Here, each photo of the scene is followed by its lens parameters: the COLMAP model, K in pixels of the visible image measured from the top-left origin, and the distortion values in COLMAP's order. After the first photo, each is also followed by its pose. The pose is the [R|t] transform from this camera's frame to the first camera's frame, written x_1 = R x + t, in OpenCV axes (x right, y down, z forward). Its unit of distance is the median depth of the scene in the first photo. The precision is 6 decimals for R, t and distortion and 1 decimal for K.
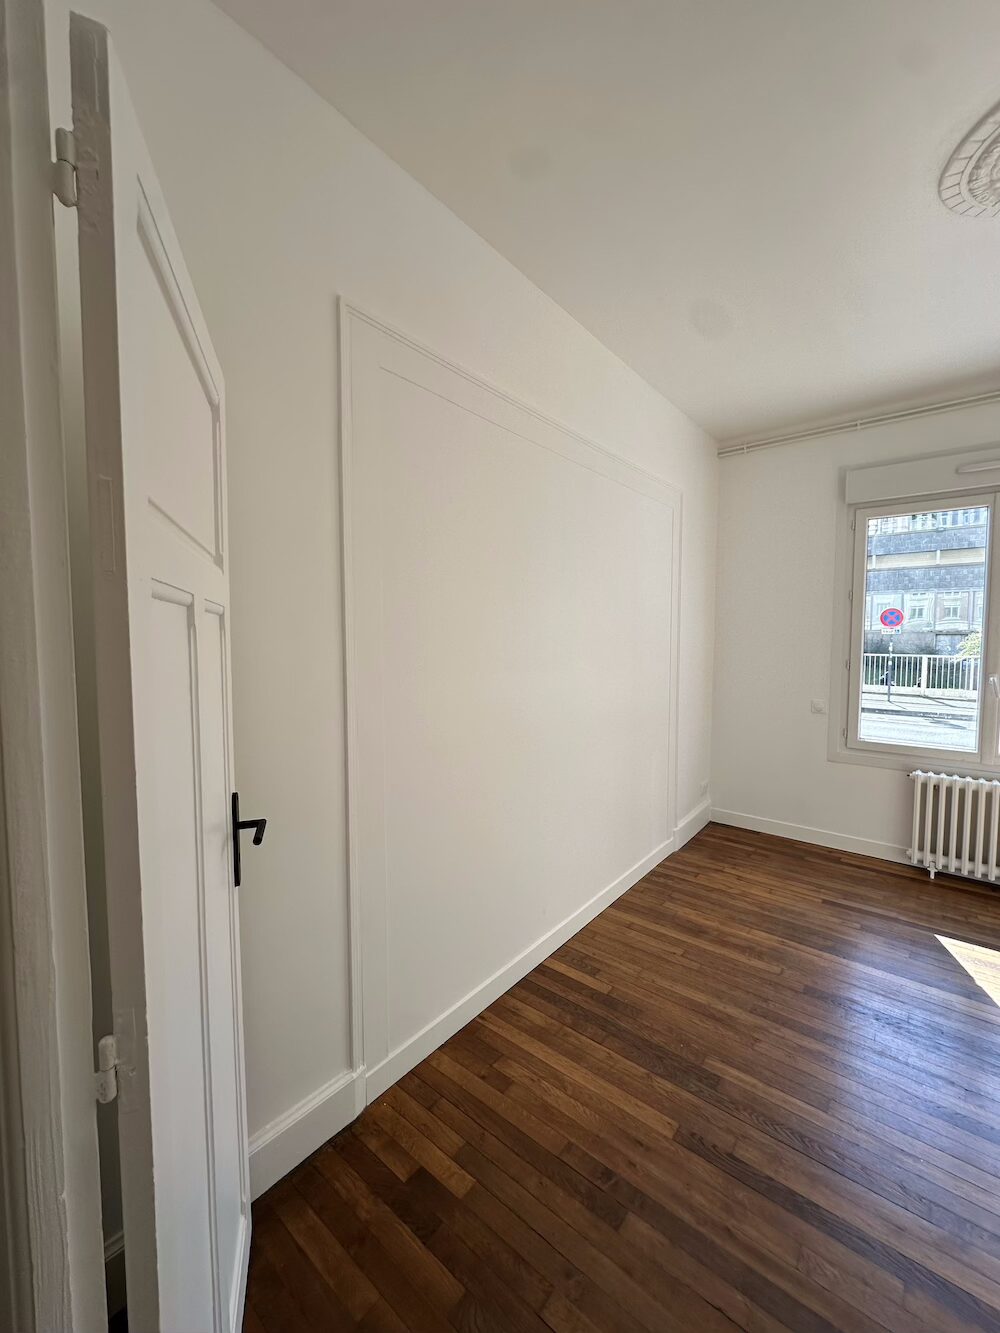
lens RADIAL K [[532.7, 0, 501.8], [0, 532.7, 667.1], [0, 0, 1]] dist [0.003712, -0.001087]
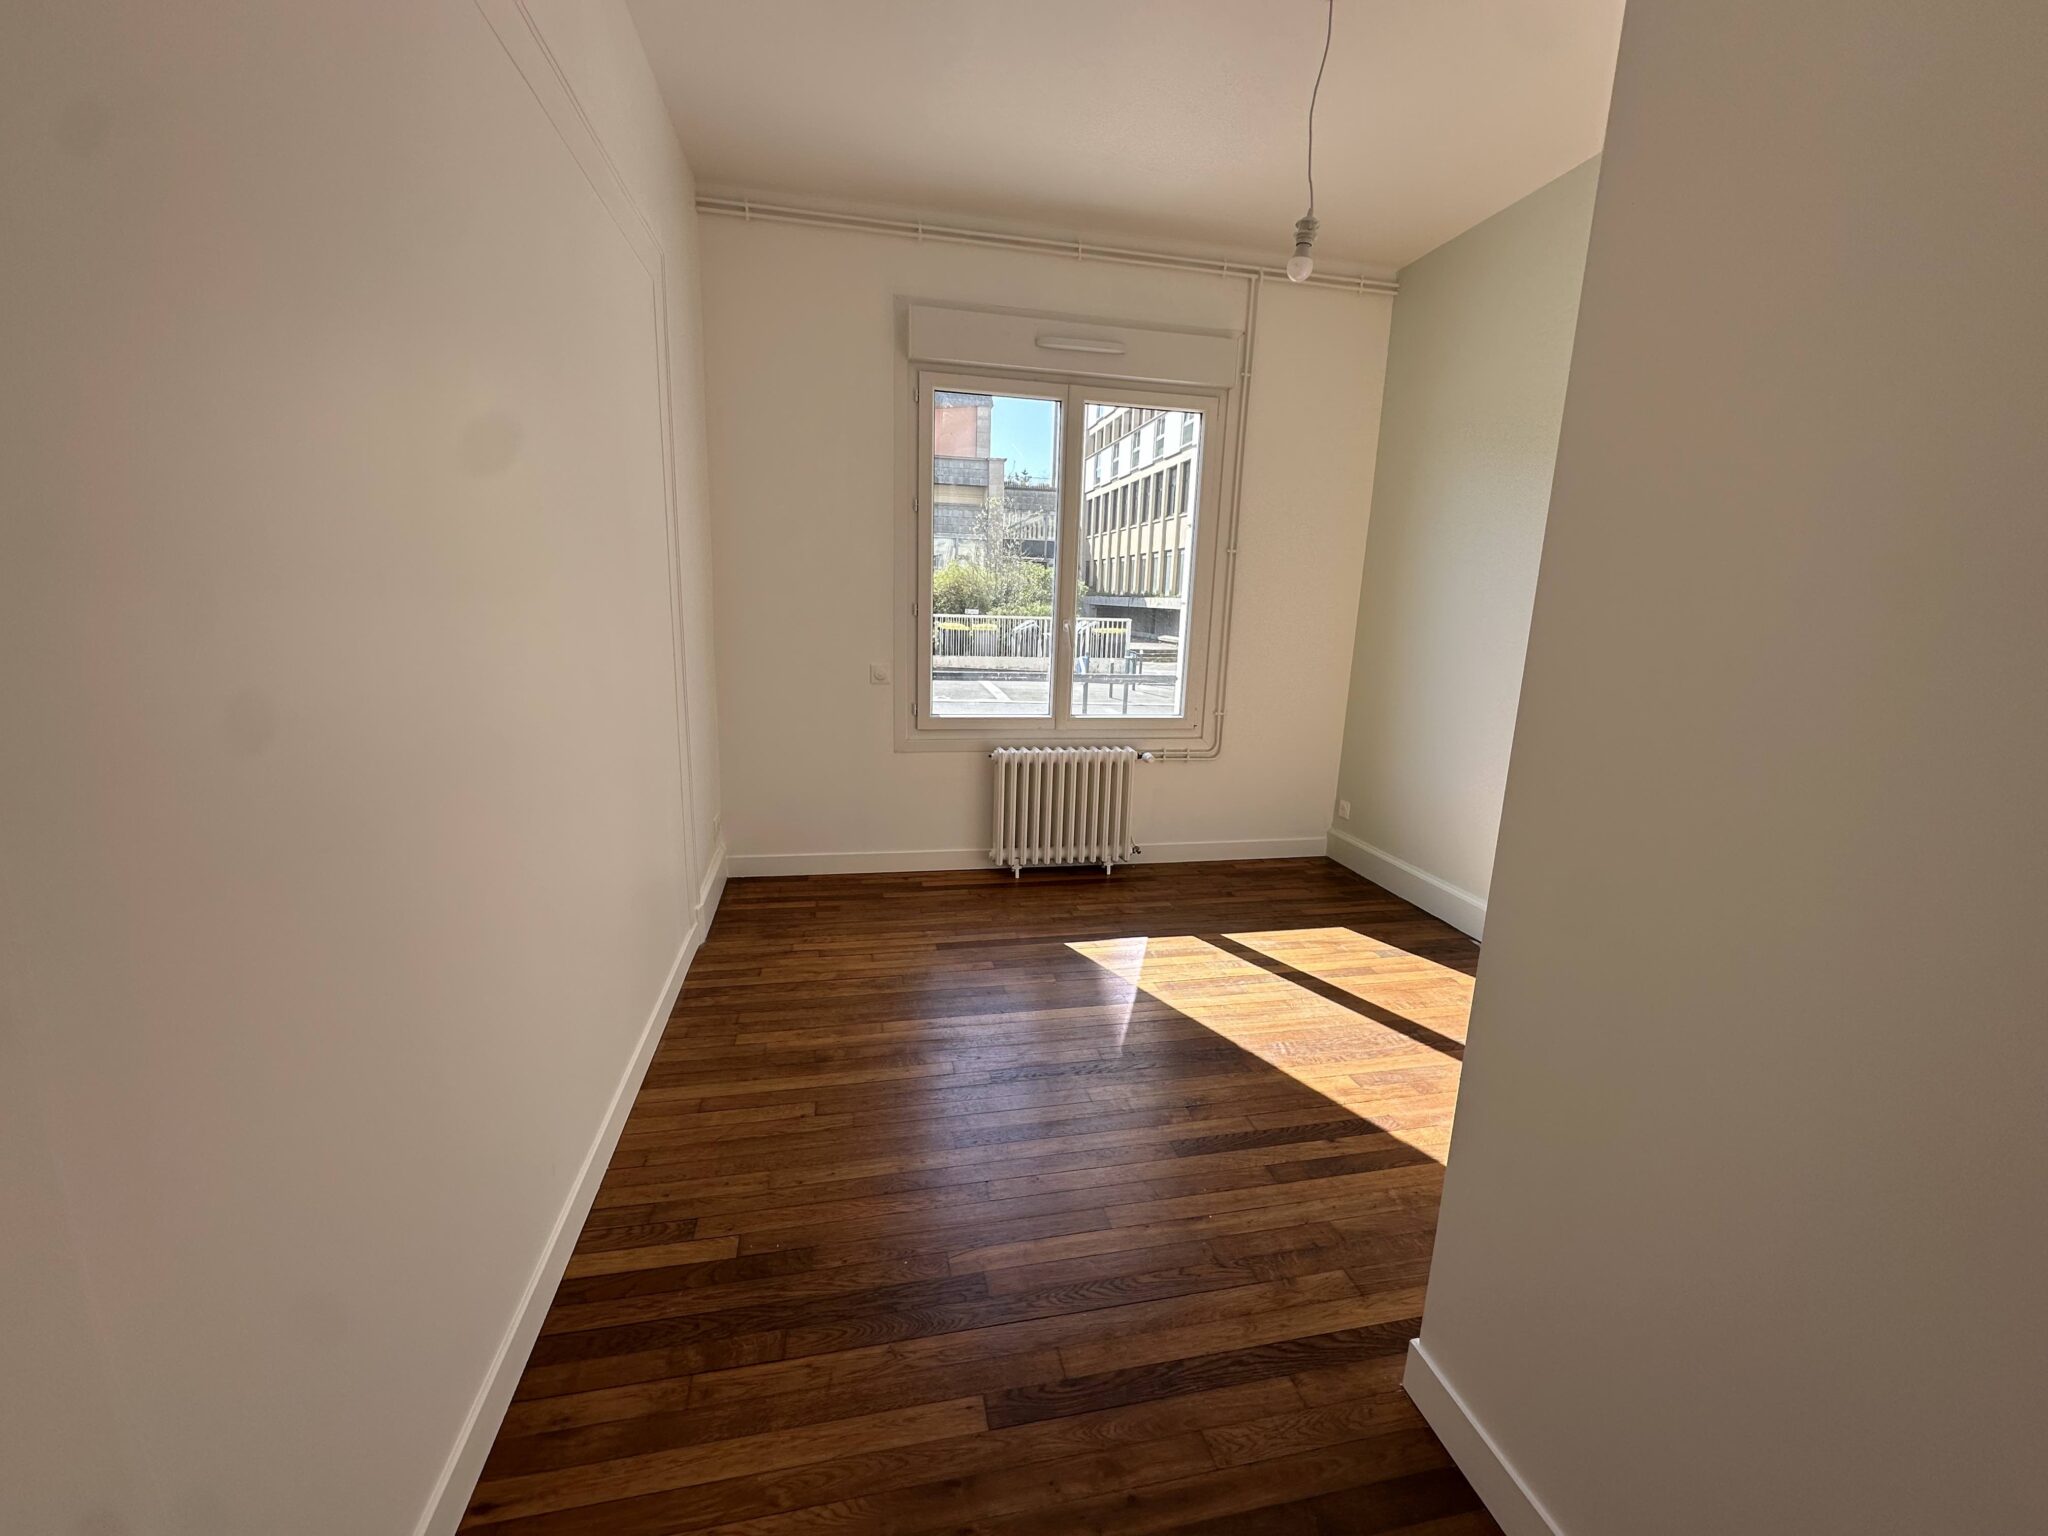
lens RADIAL K [[818.4, 0, 1022.5], [0, 818.4, 763.0], [0, 0, 1]] dist [0.003712, -0.001087]
pose [[0.628852, -0.137040, 0.765353, -0.120651], [0.016684, 0.986497, 0.162928, 0.026364], [-0.777346, -0.089689, 0.622647, 0.266532]]
